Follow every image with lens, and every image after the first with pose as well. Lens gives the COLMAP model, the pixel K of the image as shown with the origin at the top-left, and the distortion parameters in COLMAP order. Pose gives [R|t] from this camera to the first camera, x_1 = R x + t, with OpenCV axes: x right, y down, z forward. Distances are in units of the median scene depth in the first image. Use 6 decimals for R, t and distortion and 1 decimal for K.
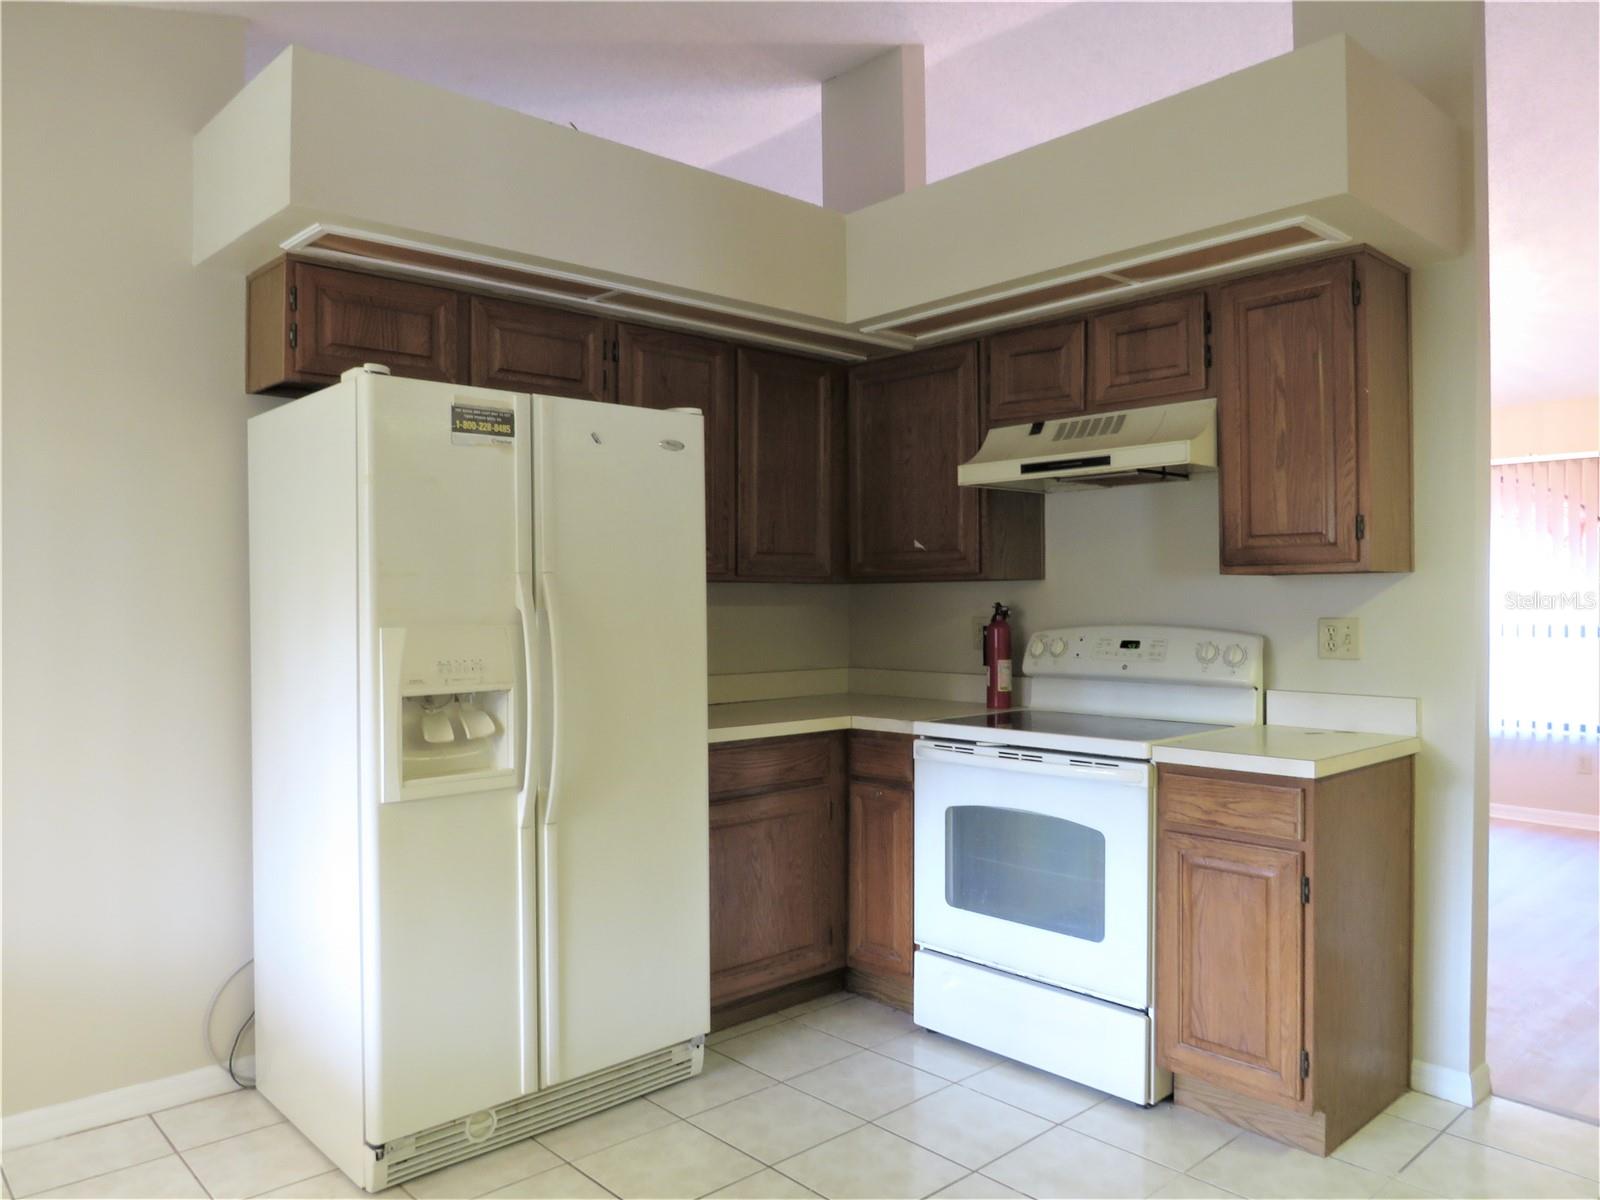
lens RADIAL K [[1135.5, 0, 800.0], [0, 1135.5, 600.0], [0, 0, 1]] dist [-0.030541, 0.003275]
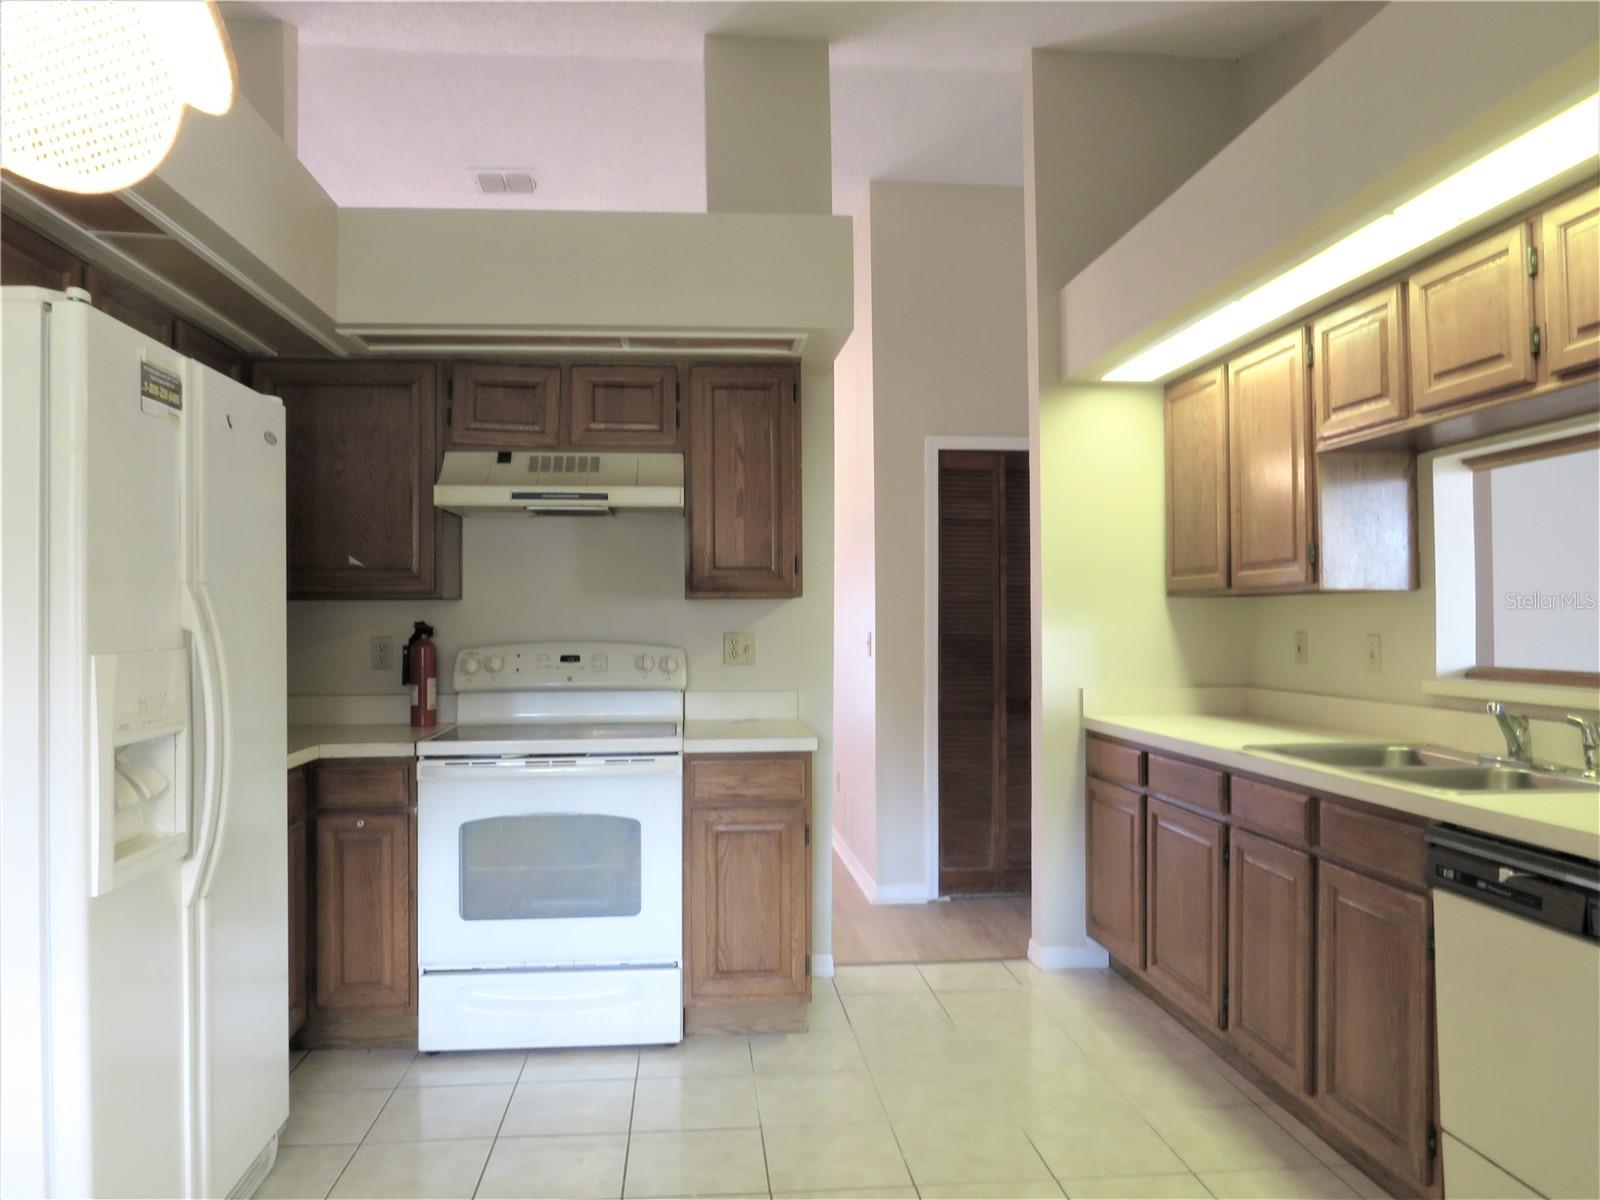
lens RADIAL K [[1135.5, 0, 800.0], [0, 1135.5, 600.0], [0, 0, 1]] dist [-0.030541, 0.003275]
pose [[0.596329, 0.014051, 0.802617, -0.516403], [0.001371, 0.999828, -0.018522, 0.002484], [-0.802739, 0.012146, 0.596207, 0.157447]]
